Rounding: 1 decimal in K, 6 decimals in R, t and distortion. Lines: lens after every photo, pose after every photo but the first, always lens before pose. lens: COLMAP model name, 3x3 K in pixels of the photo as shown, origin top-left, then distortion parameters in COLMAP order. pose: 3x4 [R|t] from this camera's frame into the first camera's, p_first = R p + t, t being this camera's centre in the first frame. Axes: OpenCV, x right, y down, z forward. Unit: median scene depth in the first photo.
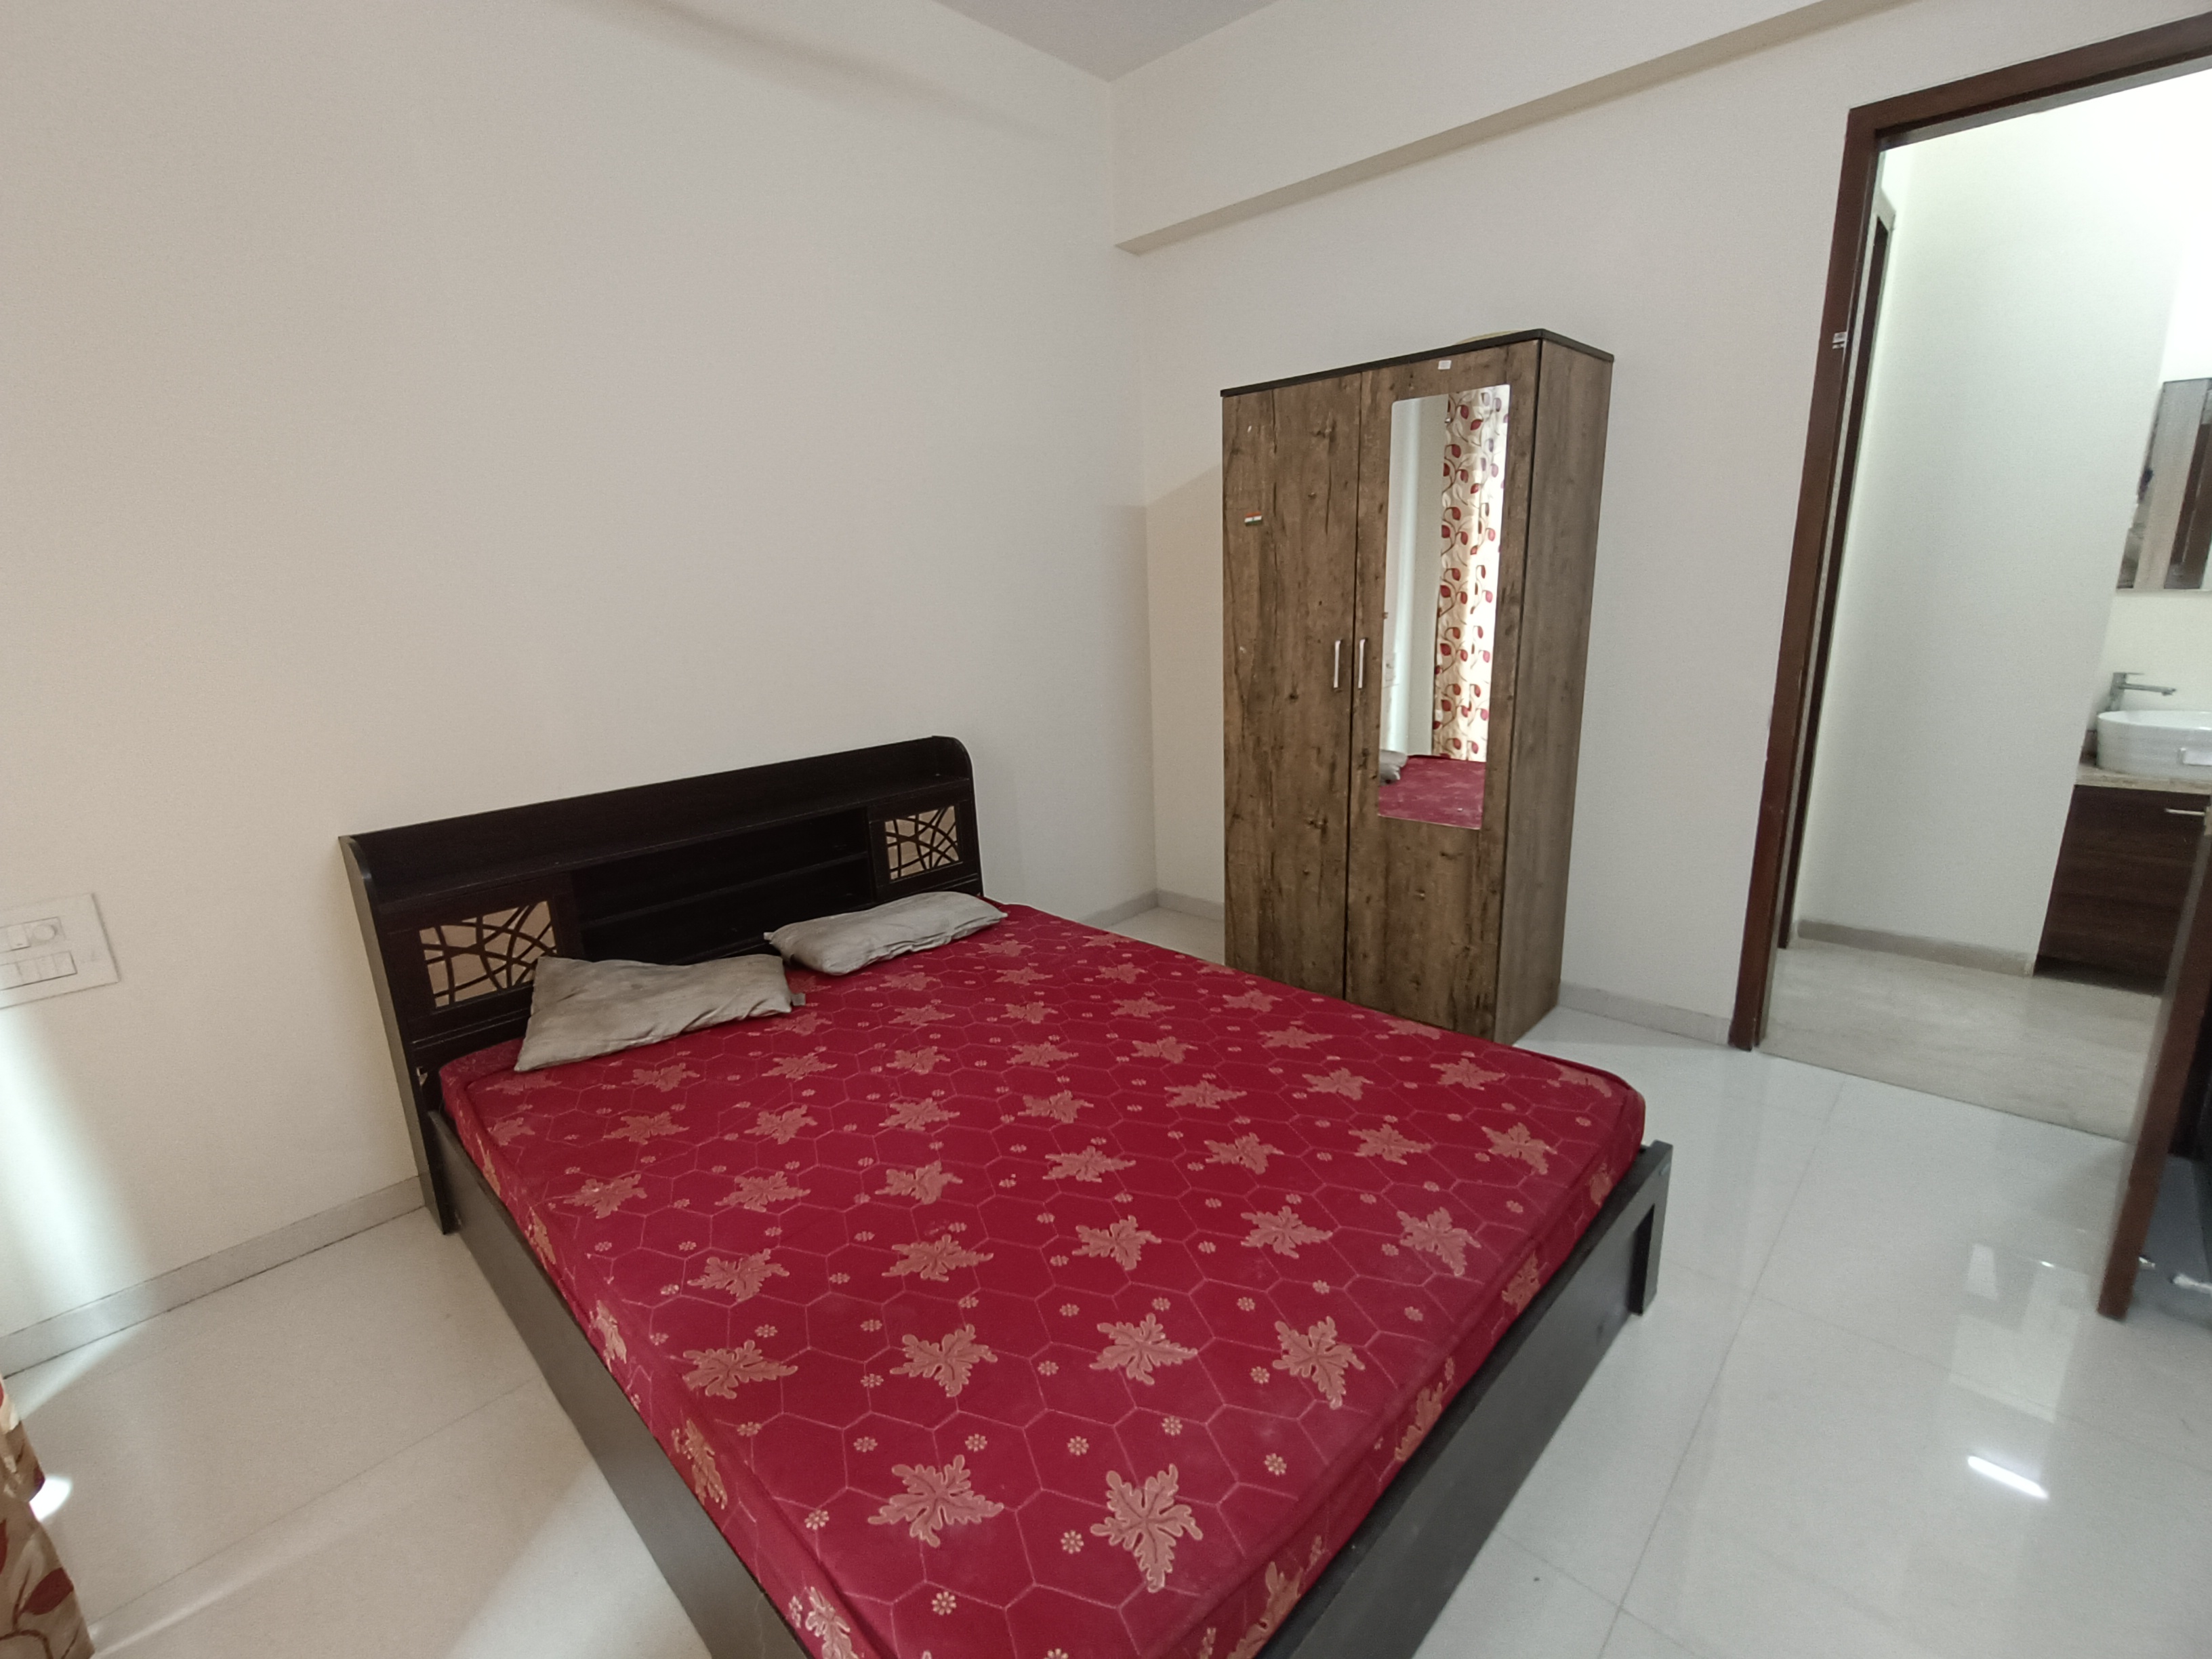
lens RADIAL K [[995.1, 0, 1093.7], [0, 995.1, 825.3], [0, 0, 1]] dist [0.009007, -0.000952]
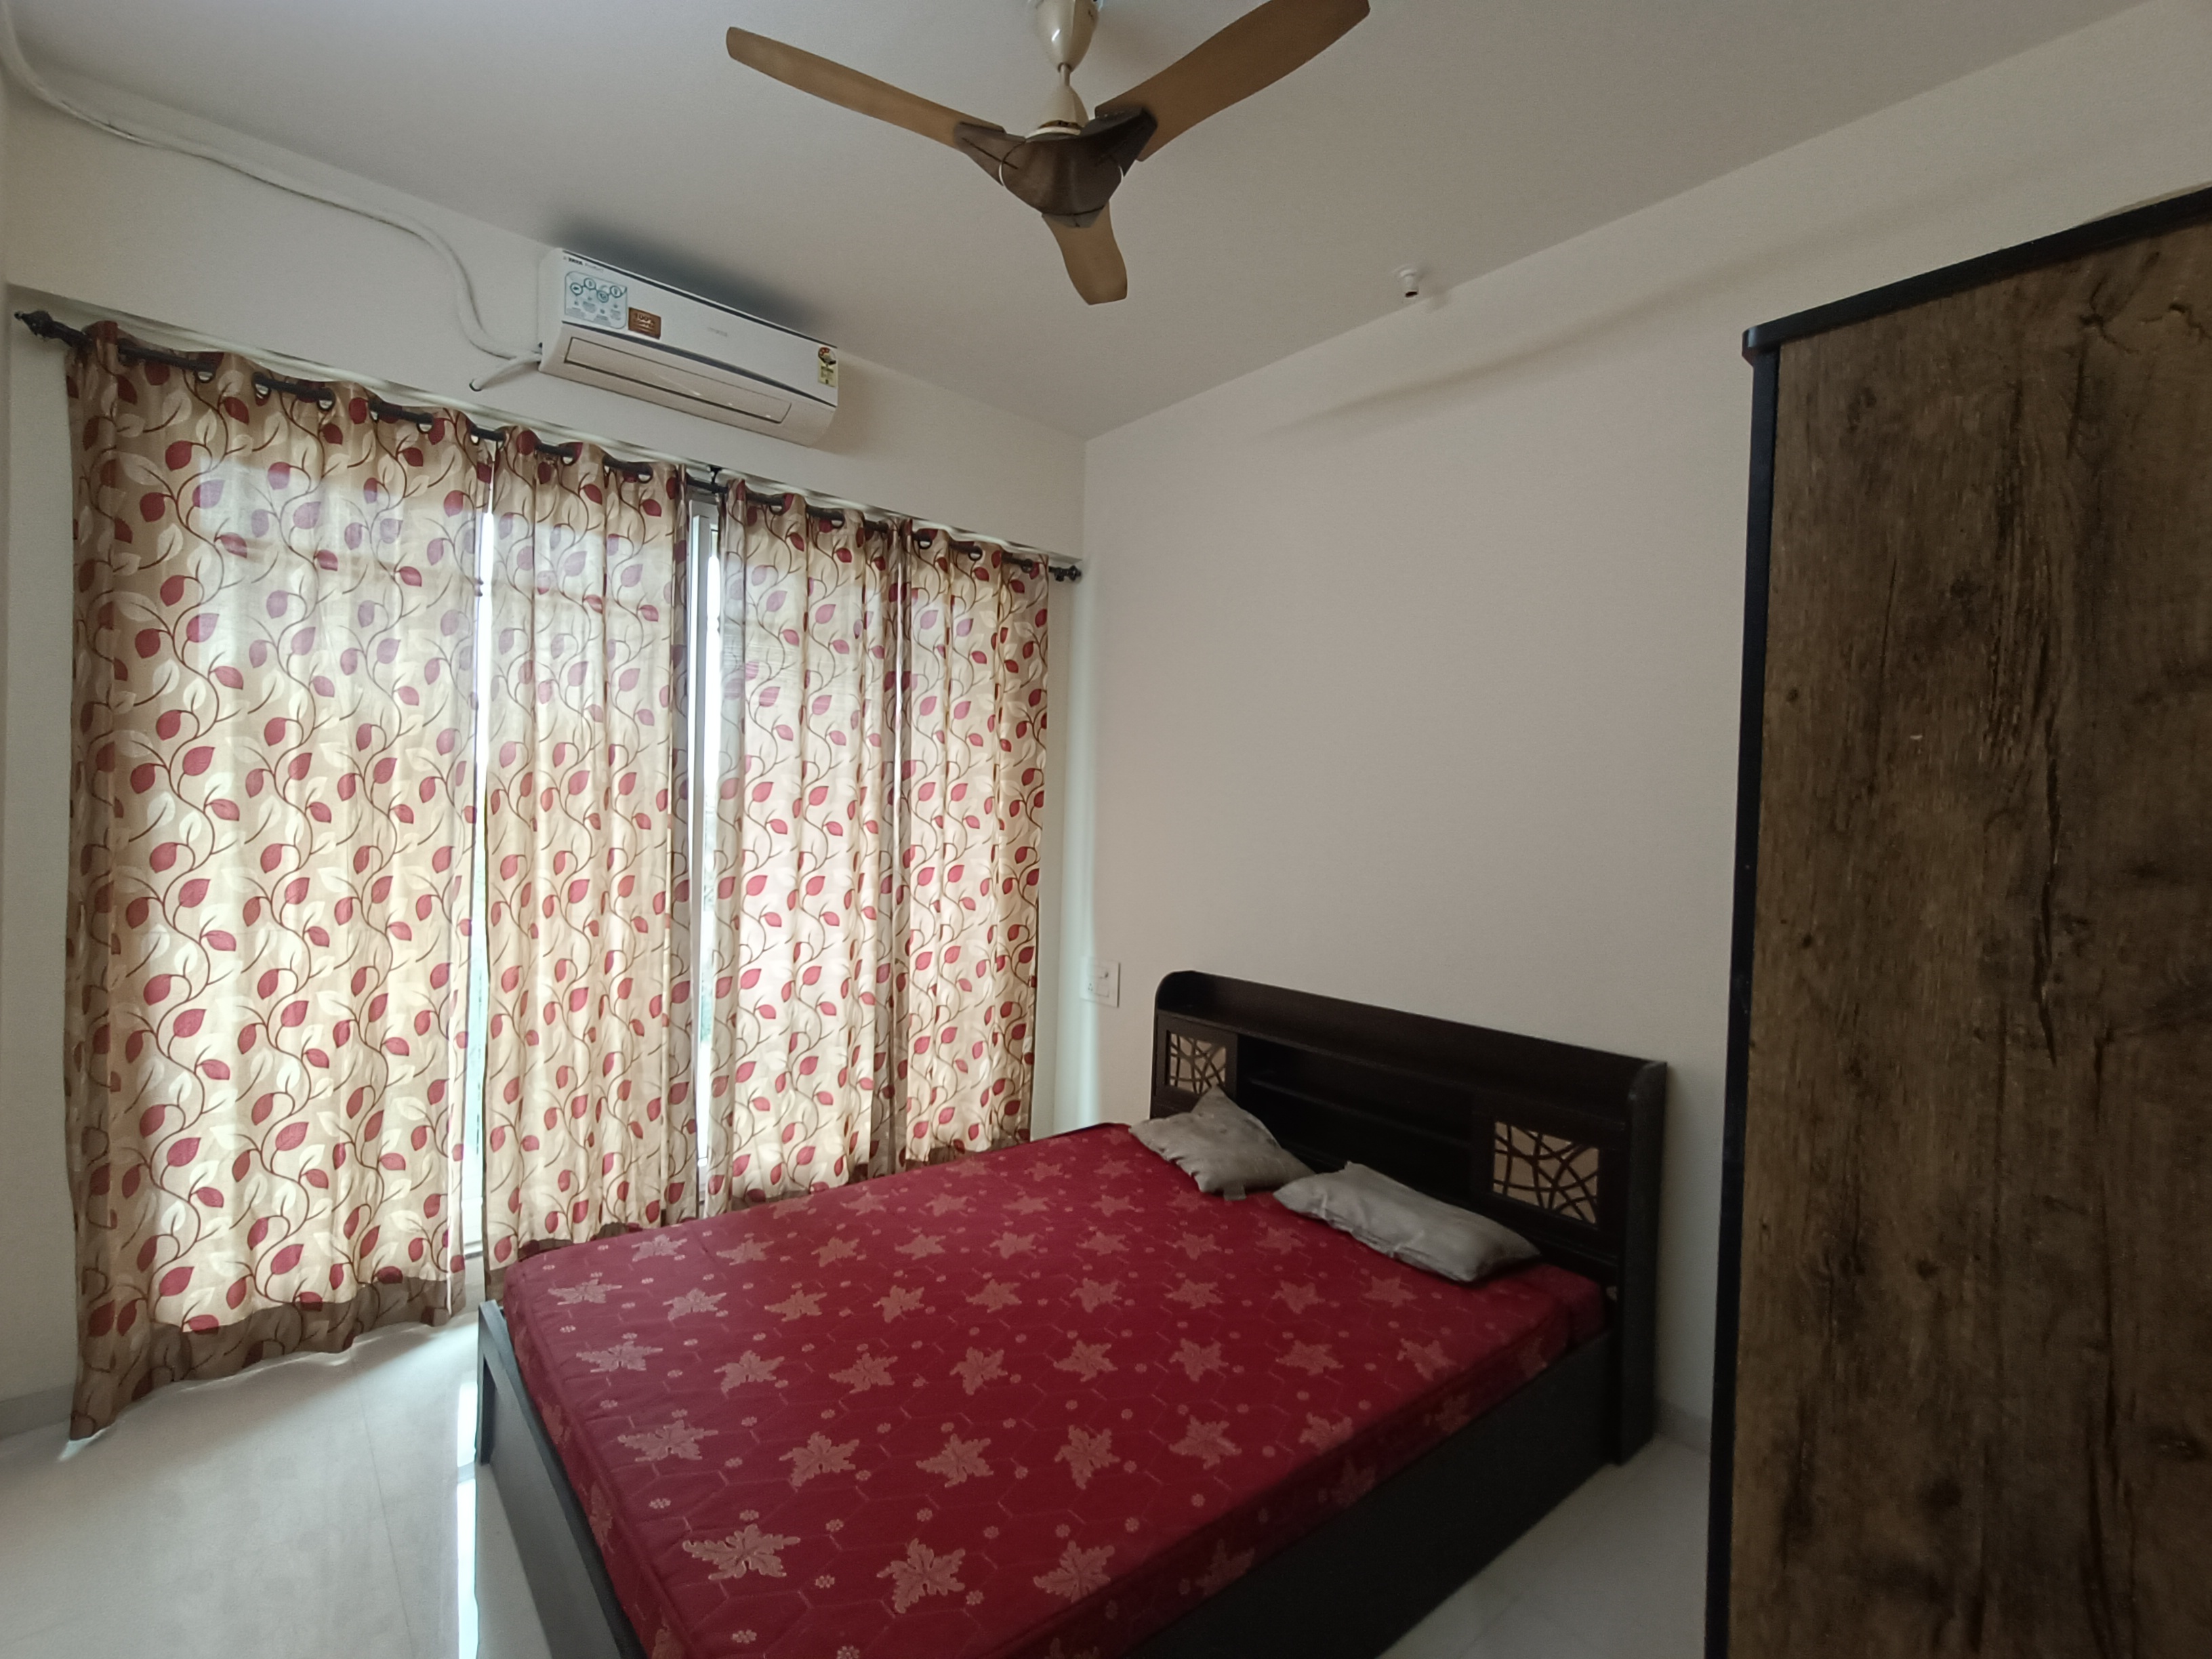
lens RADIAL K [[995.1, 0, 1095.5], [0, 995.1, 832.0], [0, 0, 1]] dist [0.009007, -0.000952]
pose [[-0.098175, 0.055896, -0.993598, 0.753734], [-0.265978, 0.960627, 0.080322, -0.249438], [0.958967, 0.272161, -0.079442, 0.753418]]
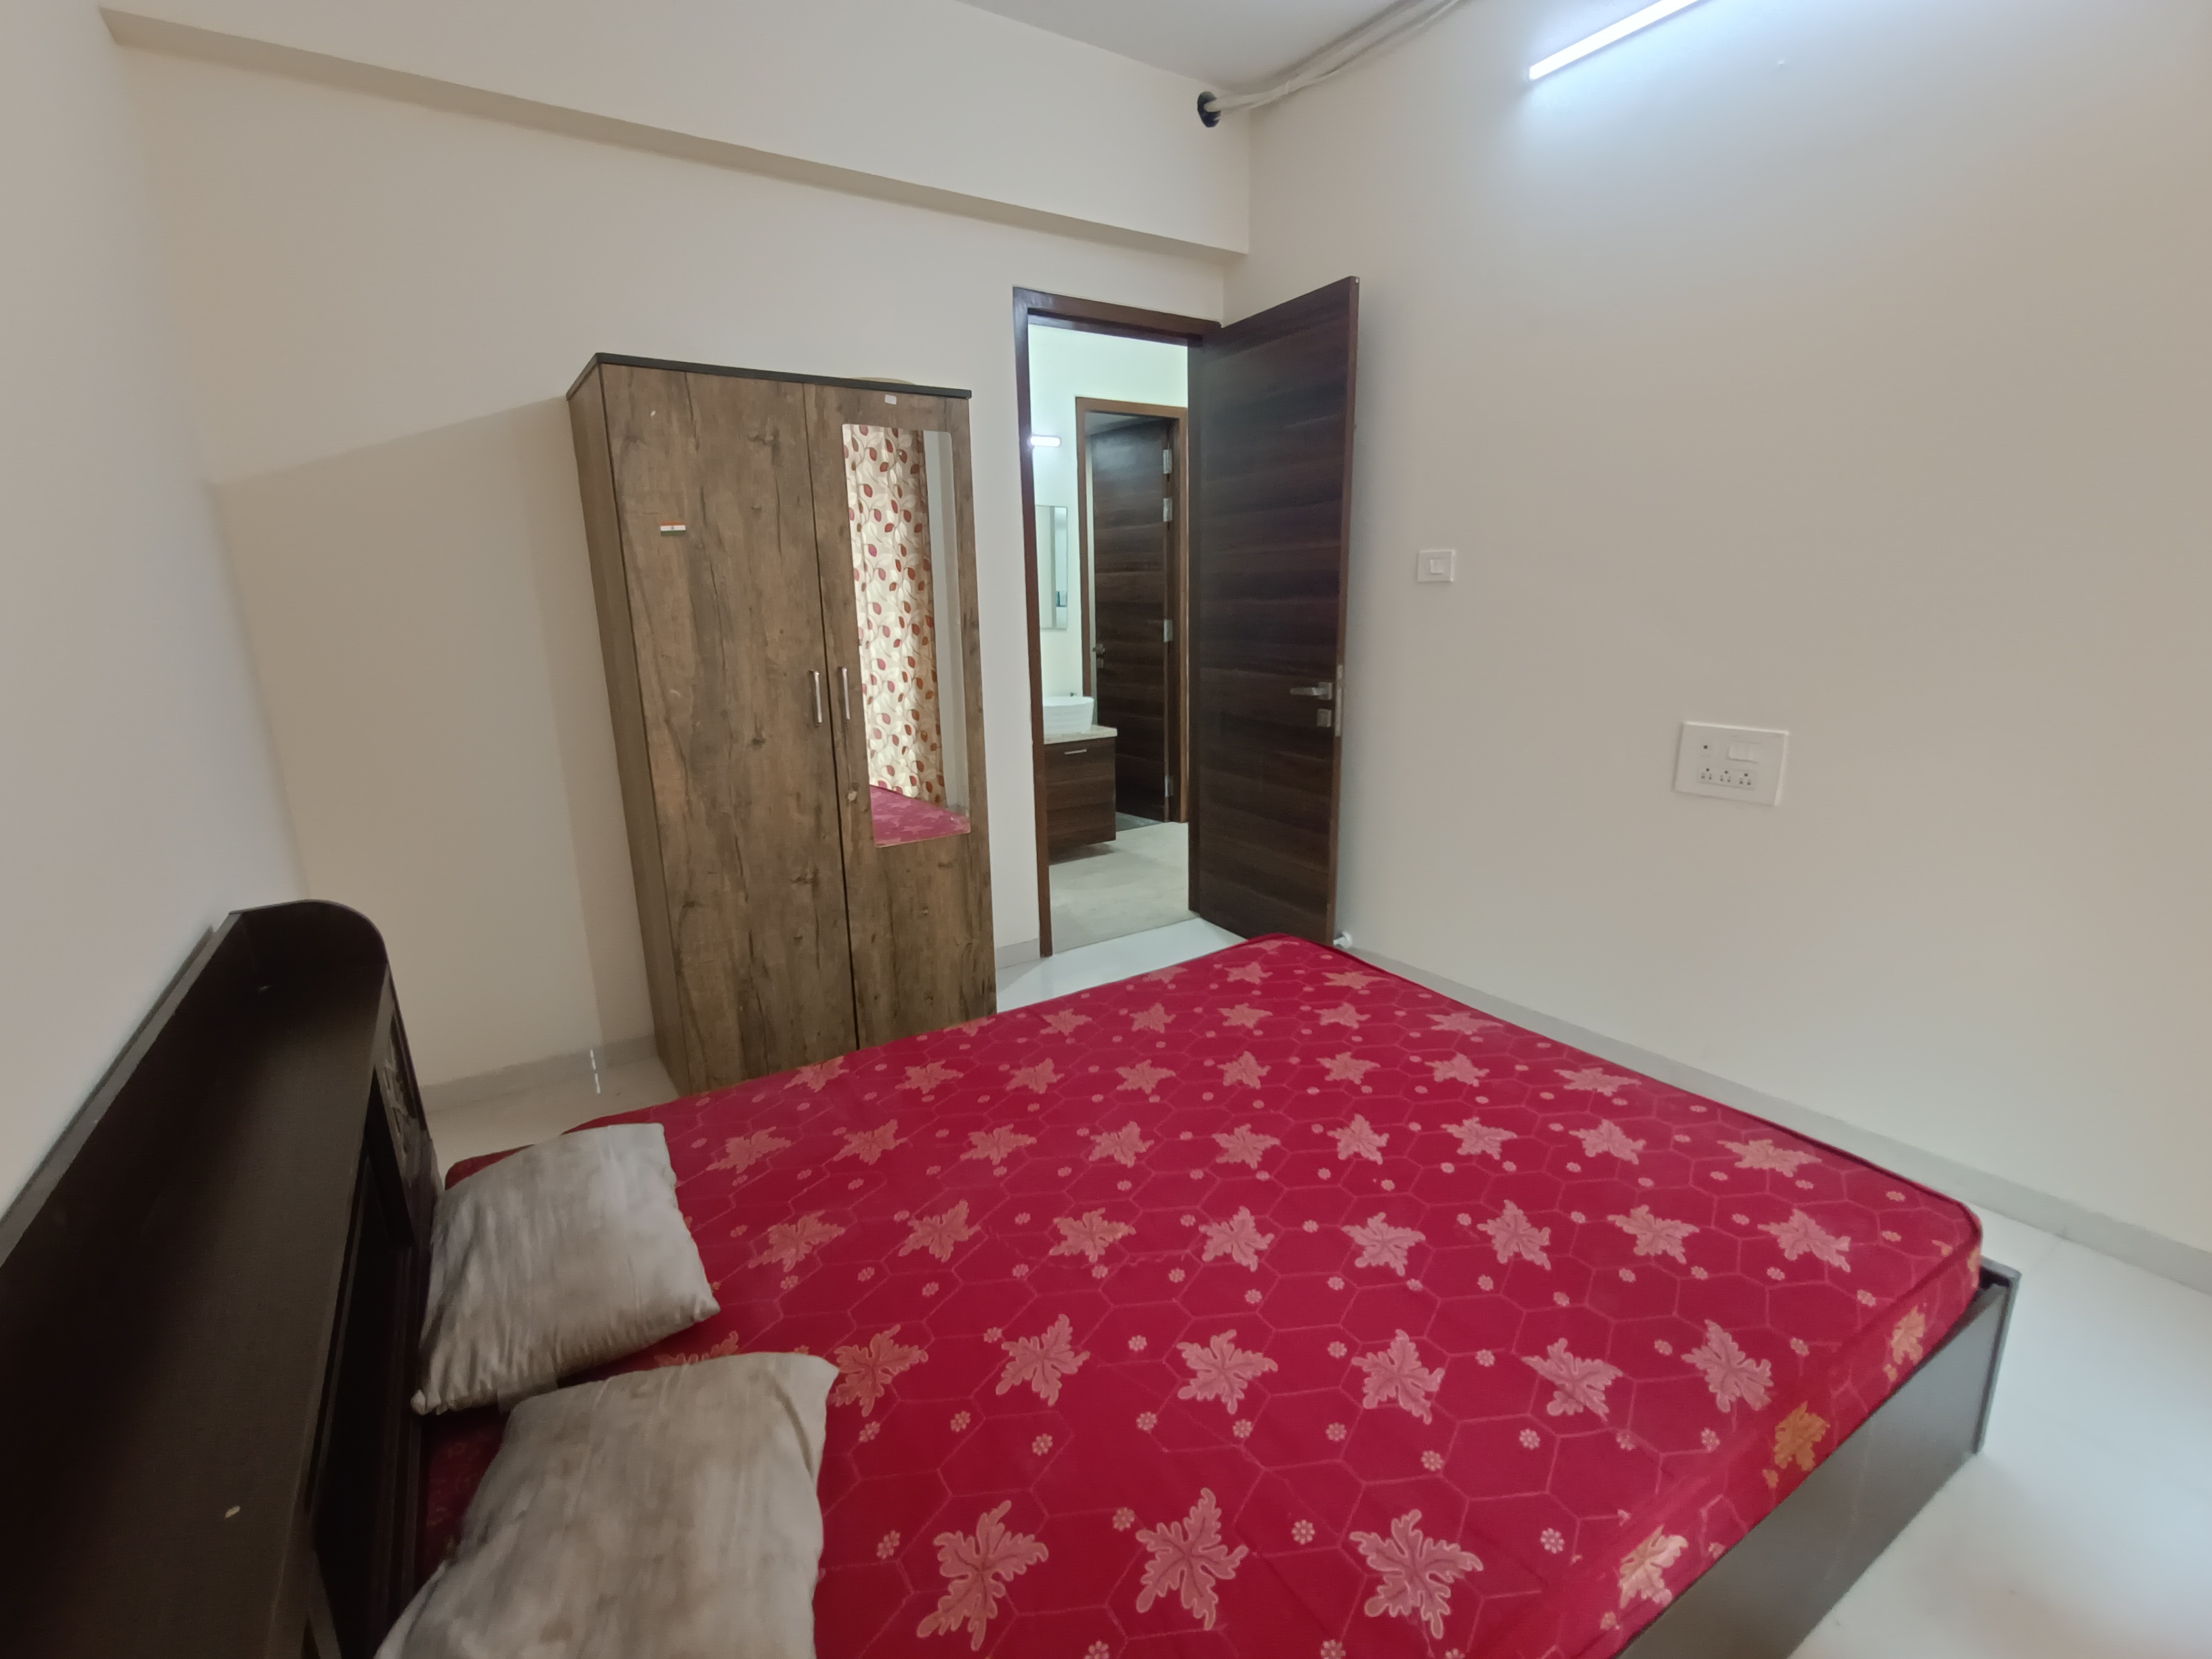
lens RADIAL K [[995.1, 0, 1096.1], [0, 995.1, 826.9], [0, 0, 1]] dist [0.009007, -0.000952]
pose [[0.226888, -0.186594, 0.955879, -0.640719], [0.248396, 0.960103, 0.128459, -0.109702], [-0.941712, 0.208290, 0.264185, 0.588278]]
